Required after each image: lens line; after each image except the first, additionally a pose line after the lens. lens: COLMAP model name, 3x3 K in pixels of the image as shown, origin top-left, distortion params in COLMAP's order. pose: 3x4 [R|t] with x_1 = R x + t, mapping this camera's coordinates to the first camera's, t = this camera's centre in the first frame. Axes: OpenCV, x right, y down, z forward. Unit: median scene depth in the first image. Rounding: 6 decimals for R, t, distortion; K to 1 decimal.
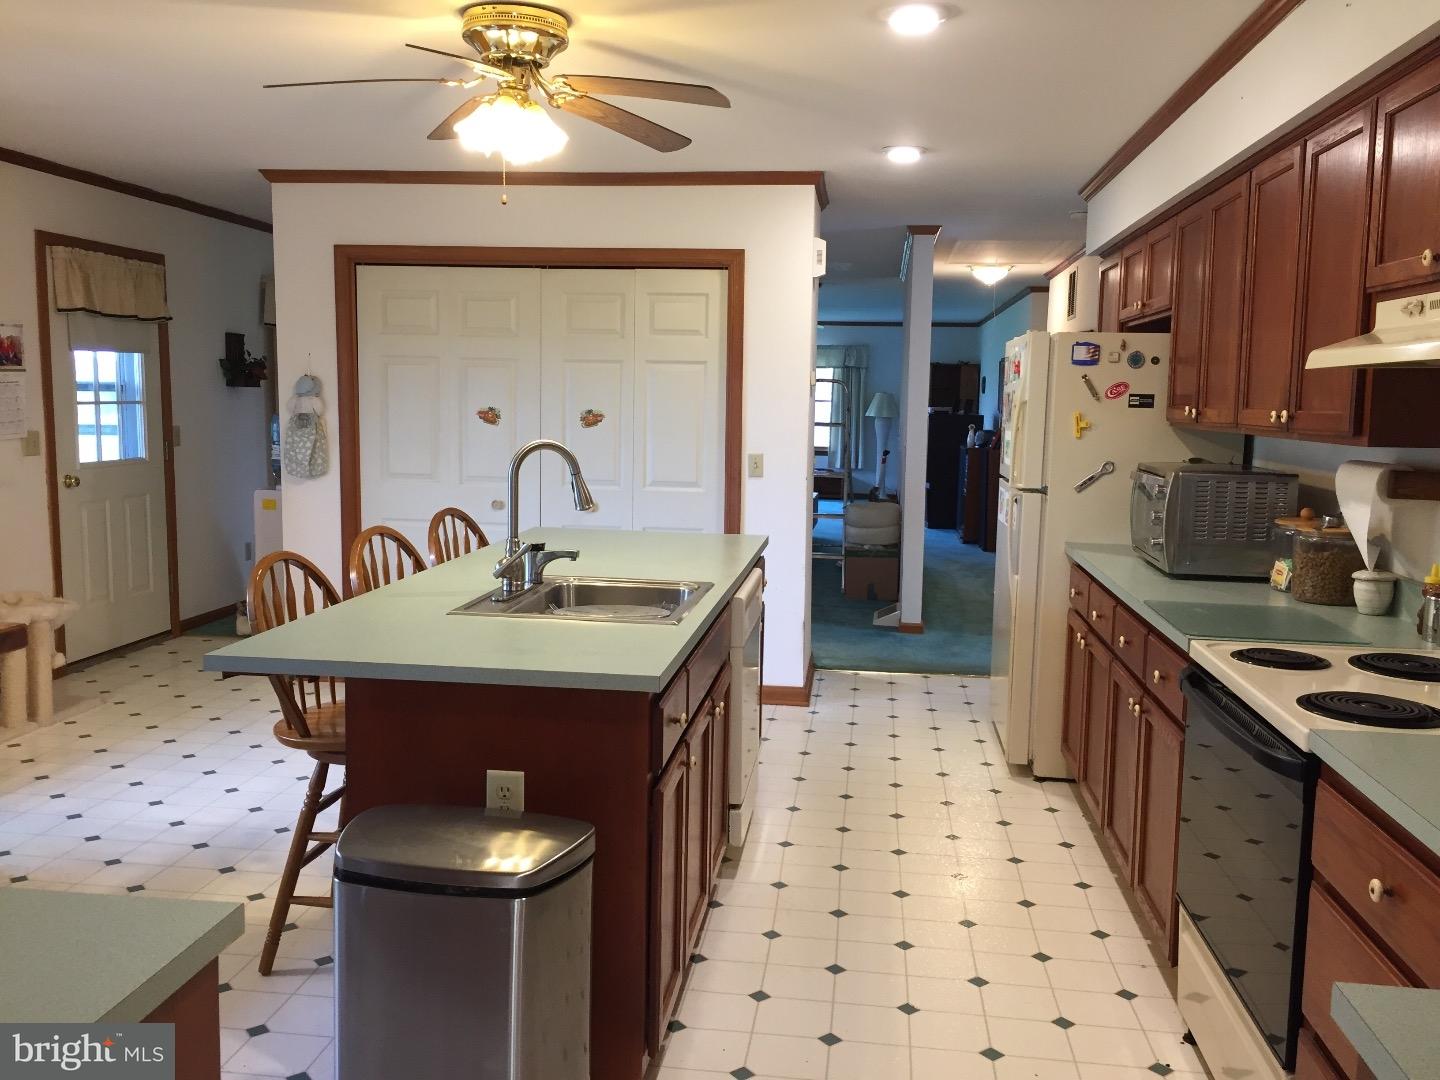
lens RADIAL K [[1241.4, 0, 716.3], [0, 1241.4, 541.1], [0, 0, 1]] dist [0.056003, -0.039816]
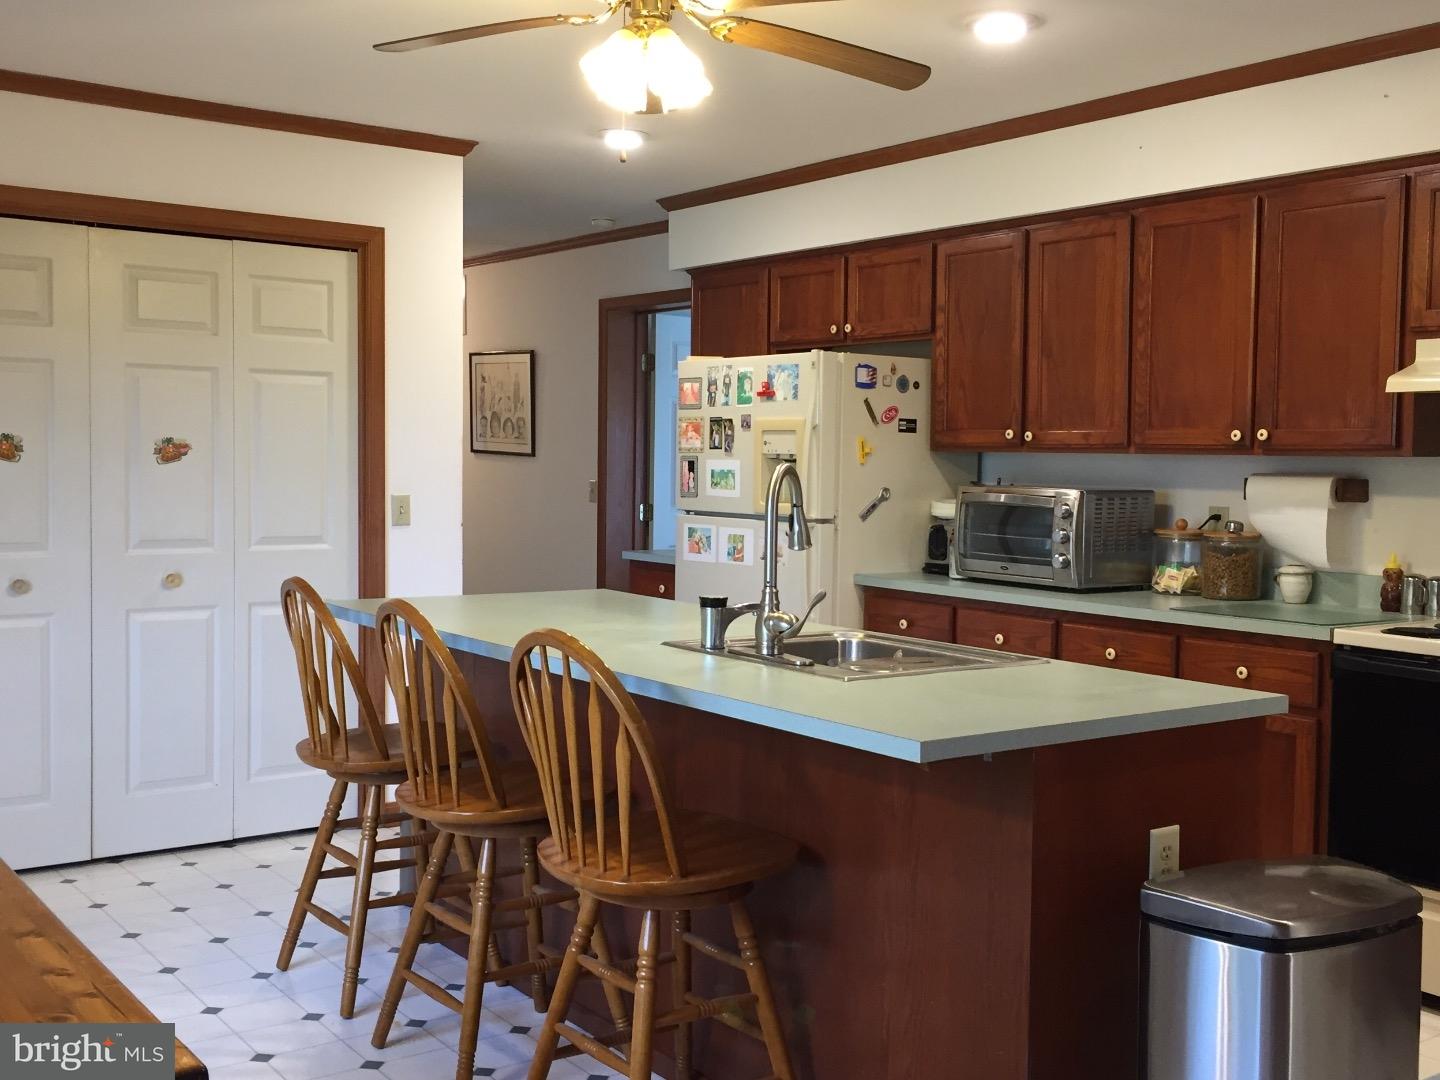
lens RADIAL K [[1574.8, 0, 723.1], [0, 1574.8, 533.5], [0, 0, 1]] dist [0.067275, 0.000000]
pose [[0.718689, -0.044740, 0.693891, -0.630691], [0.080811, 0.996540, -0.019445, -0.014773], [-0.690620, 0.070049, 0.719818, 0.210276]]
